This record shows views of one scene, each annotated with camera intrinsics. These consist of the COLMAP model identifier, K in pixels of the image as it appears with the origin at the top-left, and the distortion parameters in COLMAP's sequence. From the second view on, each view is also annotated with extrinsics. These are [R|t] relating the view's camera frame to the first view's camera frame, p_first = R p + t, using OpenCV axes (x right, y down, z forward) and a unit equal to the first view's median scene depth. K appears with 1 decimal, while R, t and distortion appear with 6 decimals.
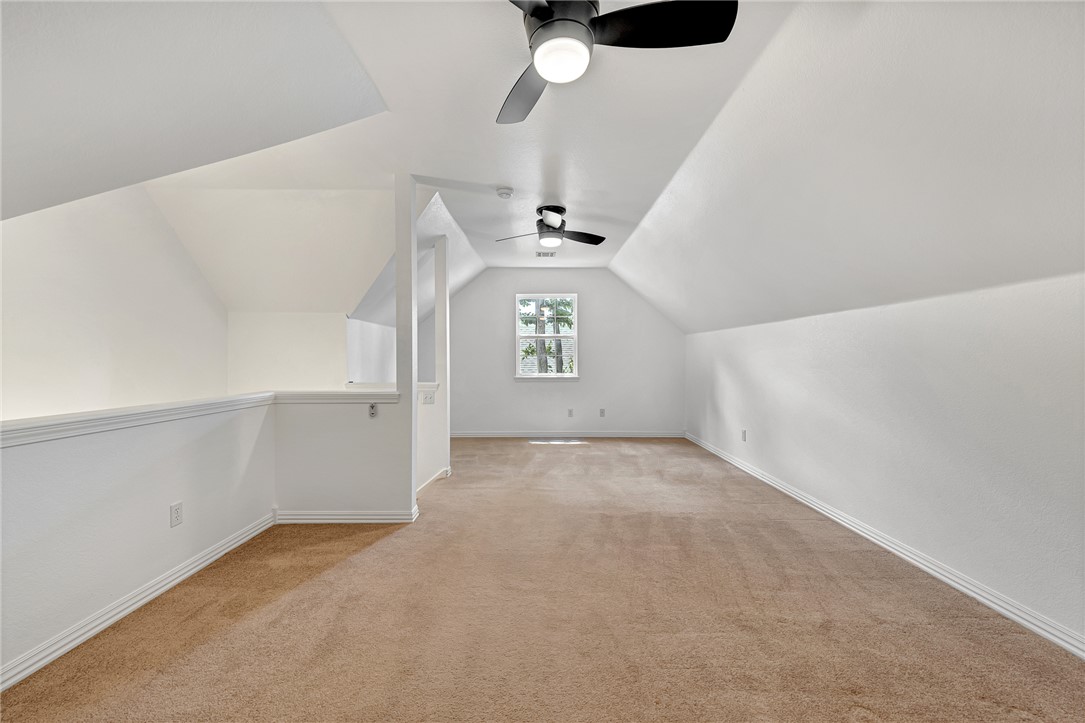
lens RADIAL K [[435.4, 0, 542.9], [0, 435.4, 364.3], [0, 0, 1]] dist [0.010025, -0.001850]
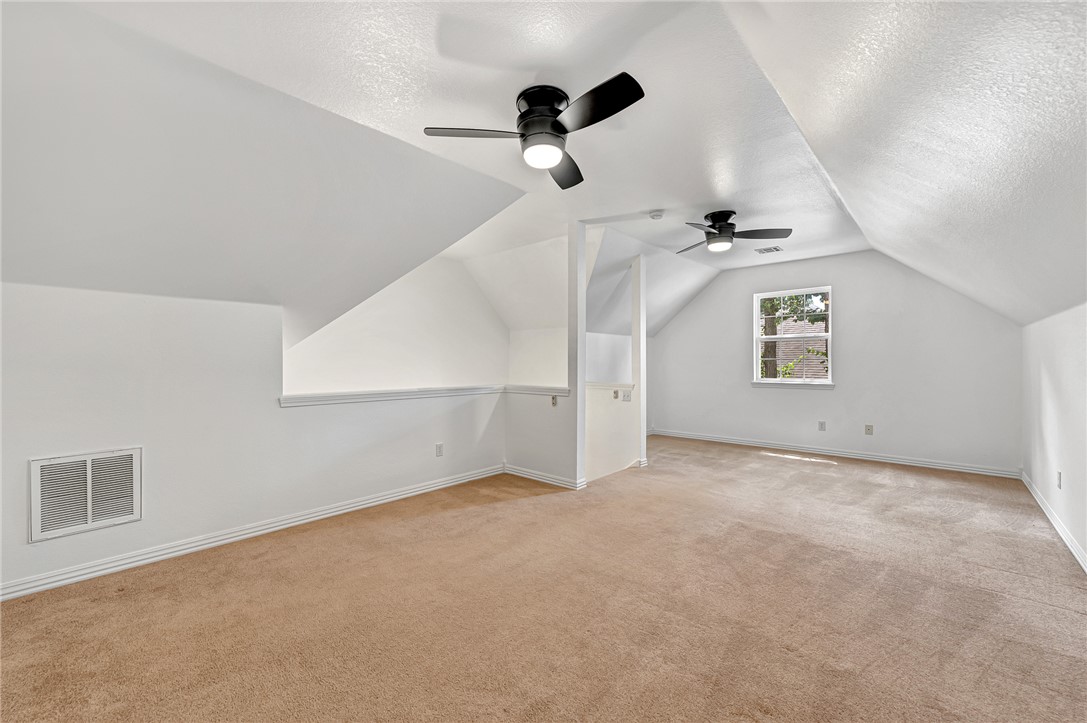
lens RADIAL K [[436.3, 0, 538.5], [0, 436.3, 360.5], [0, 0, 1]] dist [0.008938, -0.001067]
pose [[0.734622, -0.002802, -0.678471, 0.492850], [-0.009506, 0.999851, -0.014421, 0.001102], [0.678410, 0.017044, 0.734486, -0.026130]]
